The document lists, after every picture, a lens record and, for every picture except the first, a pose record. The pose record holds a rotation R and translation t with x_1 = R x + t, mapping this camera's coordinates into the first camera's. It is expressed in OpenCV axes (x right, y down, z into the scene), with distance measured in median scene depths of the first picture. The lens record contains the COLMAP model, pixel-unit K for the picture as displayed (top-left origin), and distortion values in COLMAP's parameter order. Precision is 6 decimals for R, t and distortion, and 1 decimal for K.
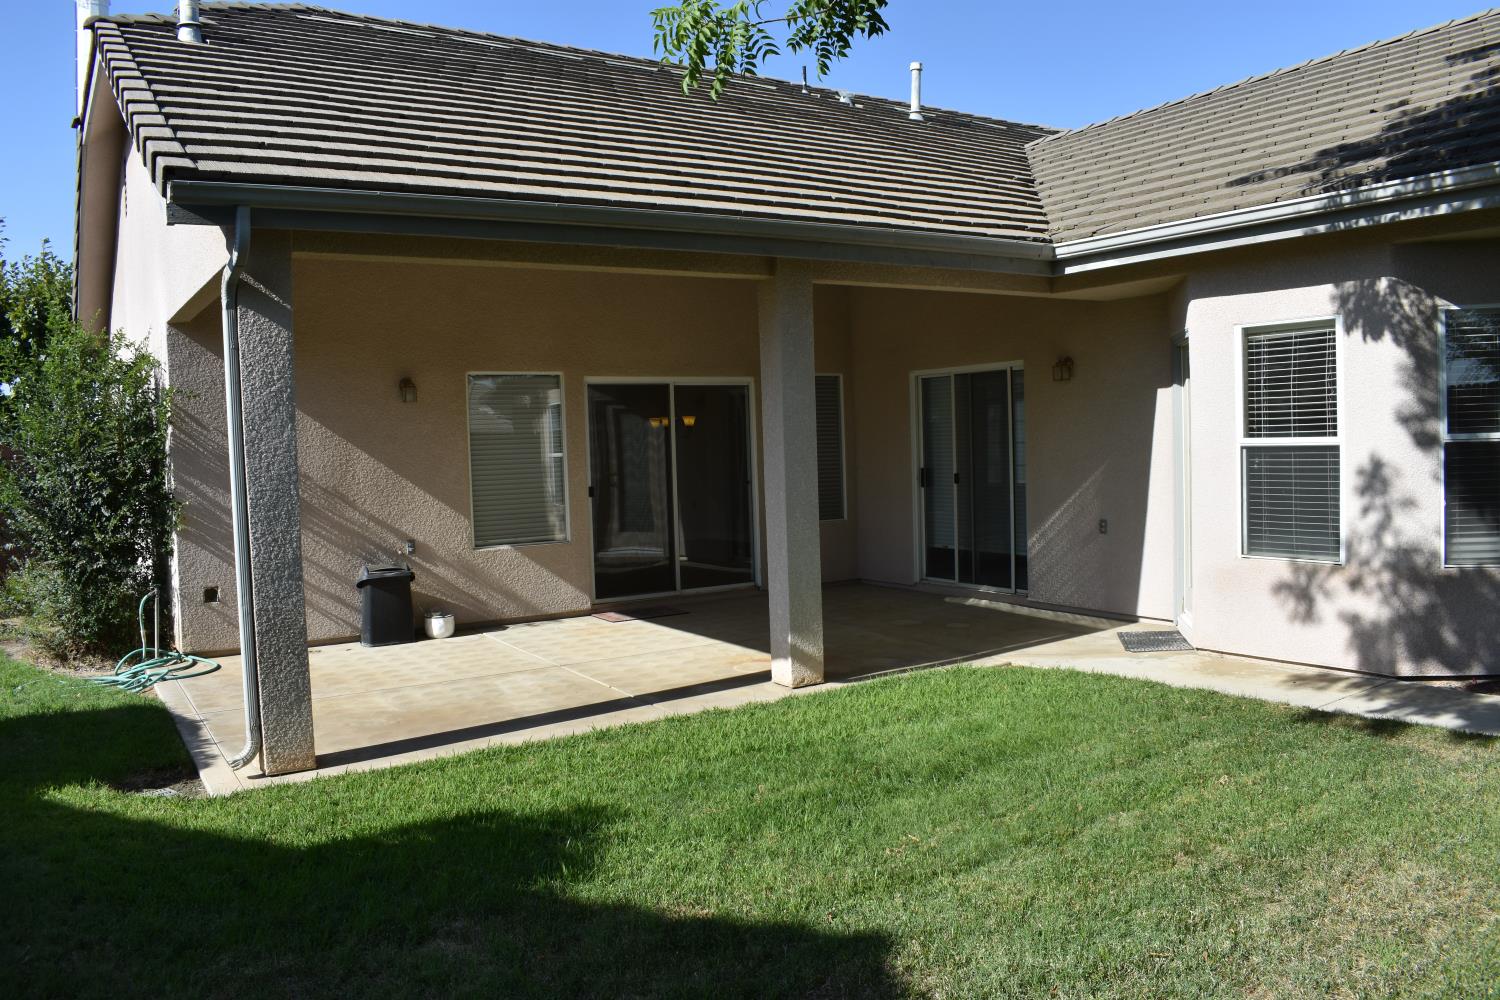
lens RADIAL K [[1172.8, 0, 758.8], [0, 1172.8, 488.8], [0, 0, 1]] dist [-0.086841, 0.007413]
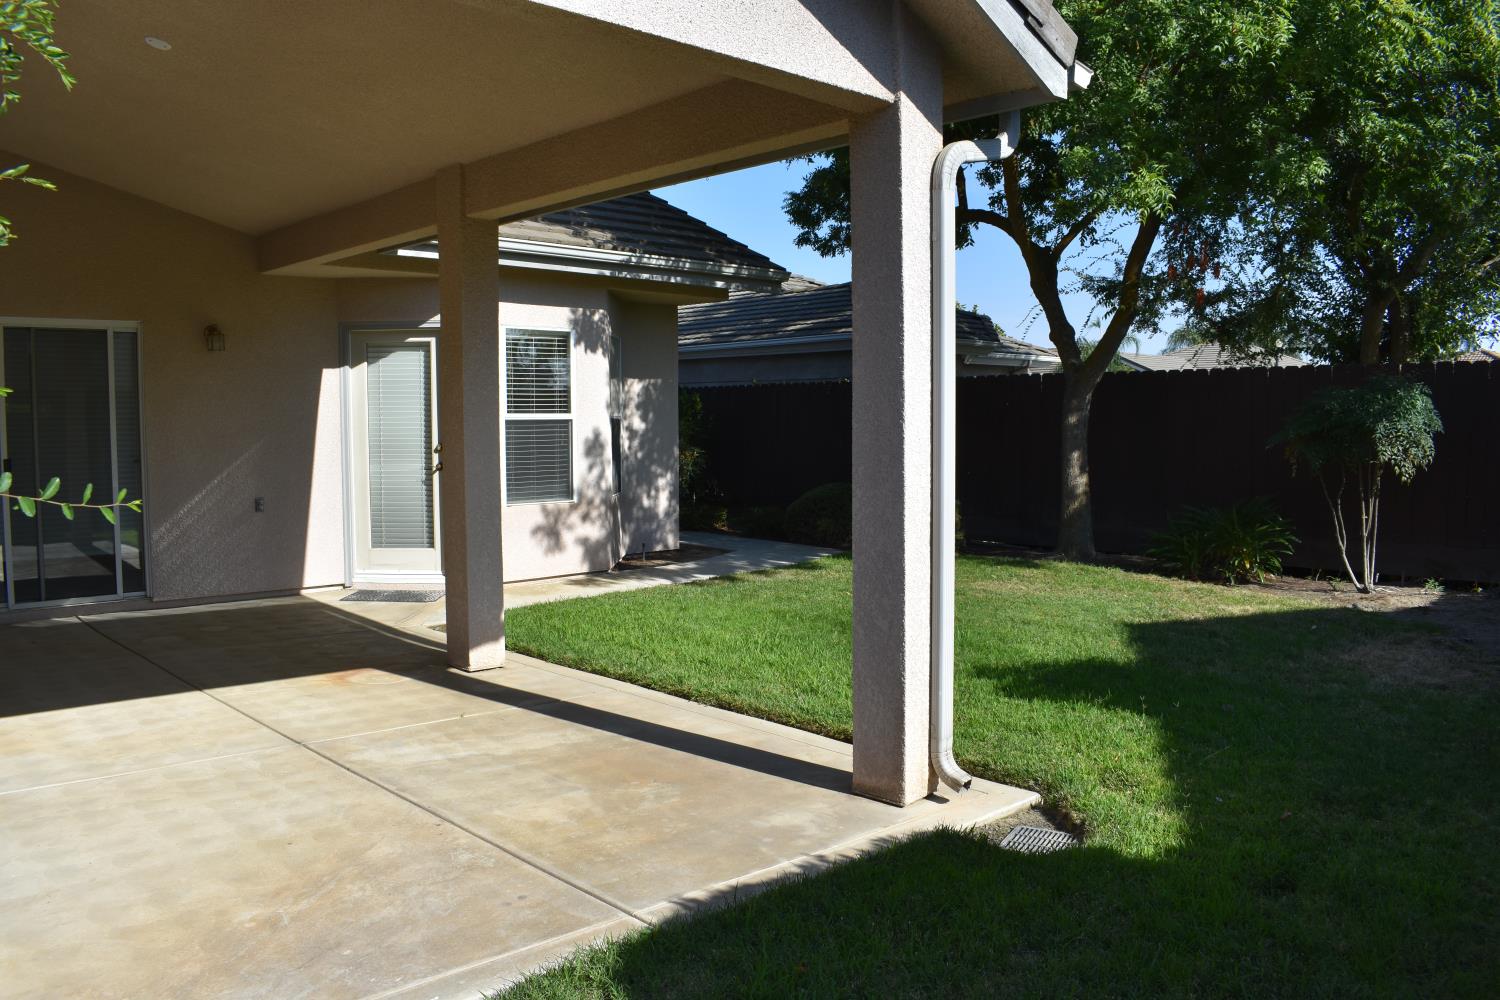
lens RADIAL K [[1172.8, 0, 739.7], [0, 1172.8, 496.8], [0, 0, 1]] dist [-0.086841, 0.007413]
pose [[-0.185618, -0.034618, 0.982012, -0.983109], [0.053501, 0.997541, 0.045278, 0.004639], [-0.981164, 0.060943, -0.183310, 1.064539]]
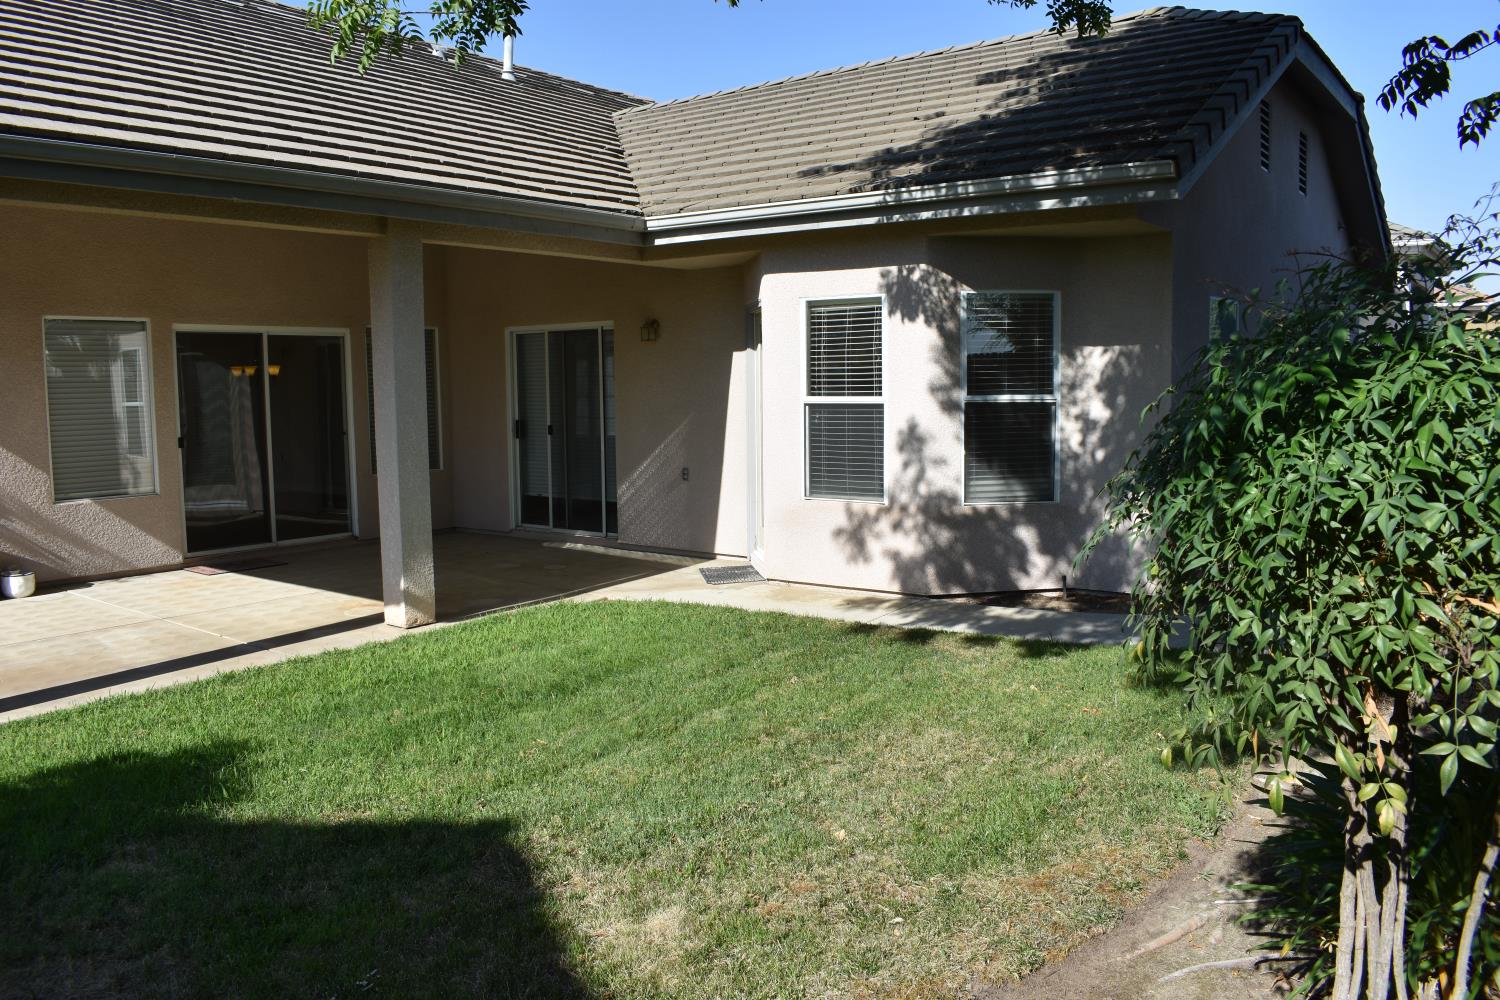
lens RADIAL K [[1172.8, 0, 759.9], [0, 1172.8, 501.4], [0, 0, 1]] dist [-0.086841, 0.007413]
pose [[0.935132, -0.014801, 0.353991, -0.042203], [-0.003251, 0.998726, 0.050347, 0.001993], [-0.354285, -0.048232, 0.933893, -0.087169]]
